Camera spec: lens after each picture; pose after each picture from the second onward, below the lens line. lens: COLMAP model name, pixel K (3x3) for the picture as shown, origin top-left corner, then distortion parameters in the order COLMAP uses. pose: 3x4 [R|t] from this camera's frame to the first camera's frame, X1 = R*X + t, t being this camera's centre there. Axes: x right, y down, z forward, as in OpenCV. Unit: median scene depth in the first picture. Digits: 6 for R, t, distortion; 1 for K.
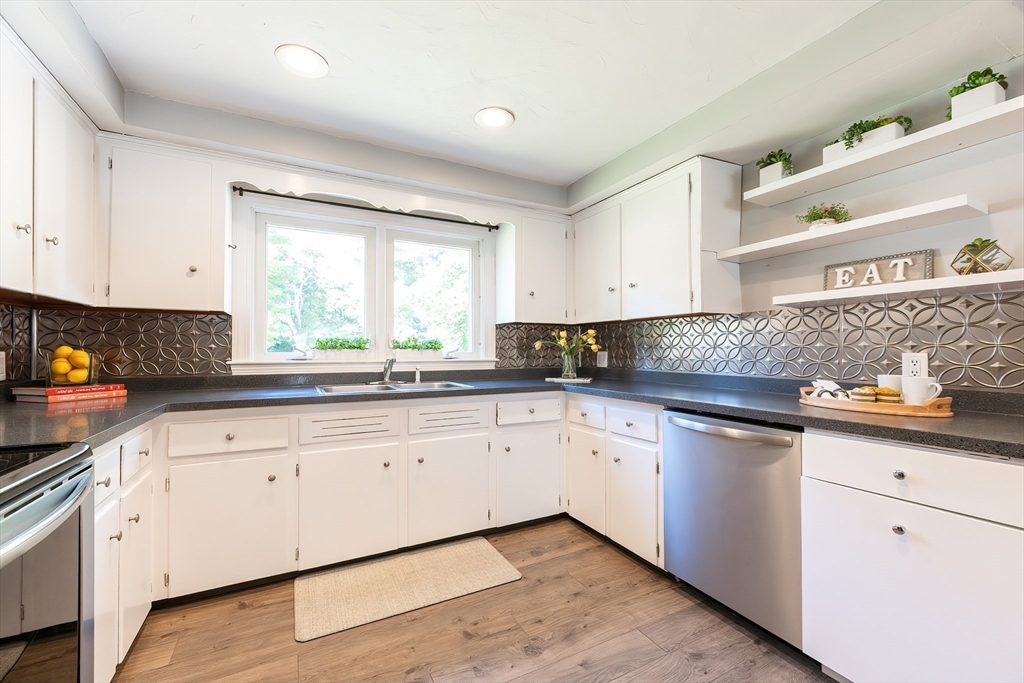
lens RADIAL K [[408.8, 0, 513.6], [0, 408.8, 345.4], [0, 0, 1]] dist [0.005667, -0.000580]
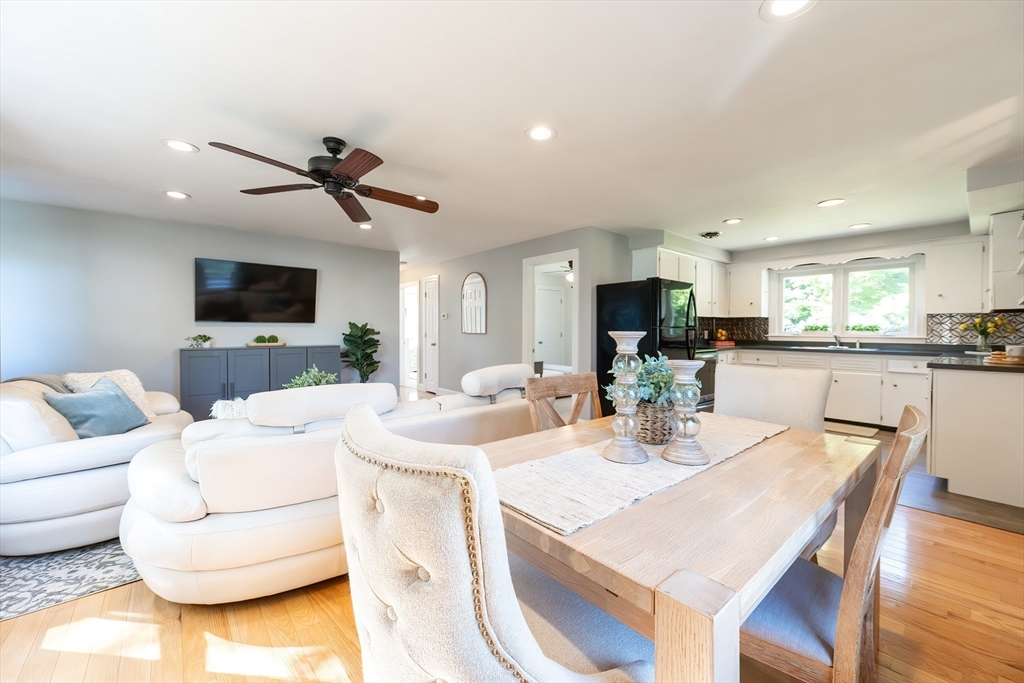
lens RADIAL K [[408.8, 0, 512.5], [0, 408.8, 331.6], [0, 0, 1]] dist [0.005667, -0.000580]
pose [[0.231615, 0.007834, -0.972776, 1.698656], [0.008584, 0.999912, 0.010096, -0.025864], [0.972770, -0.010689, 0.231528, -1.364061]]
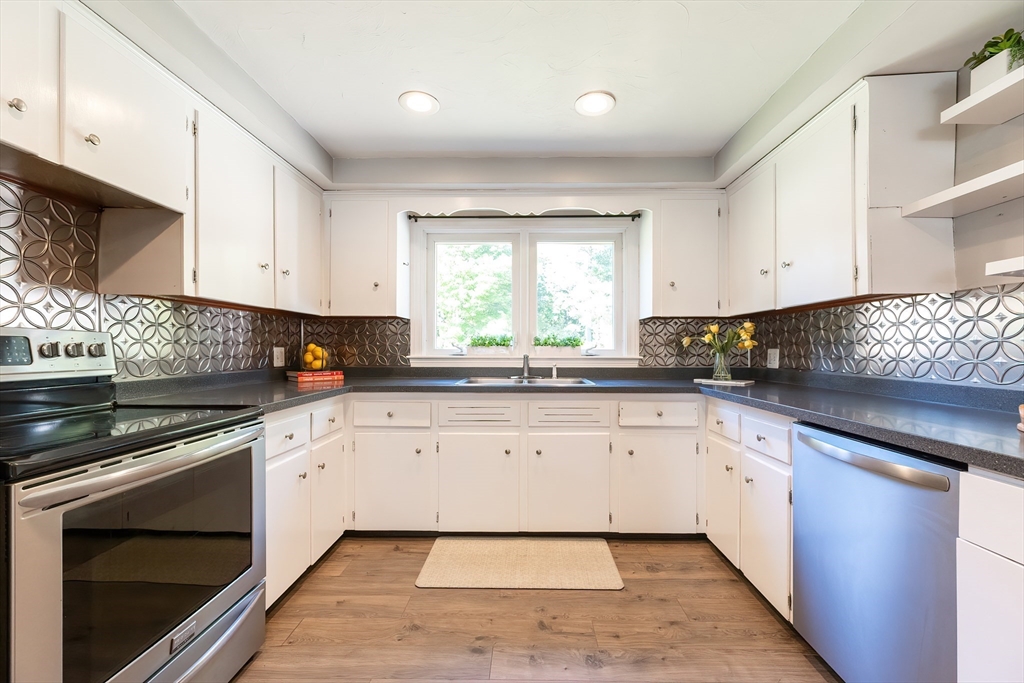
lens RADIAL K [[408.8, 0, 526.3], [0, 408.8, 349.3], [0, 0, 1]] dist [0.005667, -0.000580]
pose [[0.883484, 0.002416, -0.468455, 0.254978], [0.003616, 0.999922, 0.011977, 0.006206], [0.468447, -0.012275, 0.883406, 0.070359]]
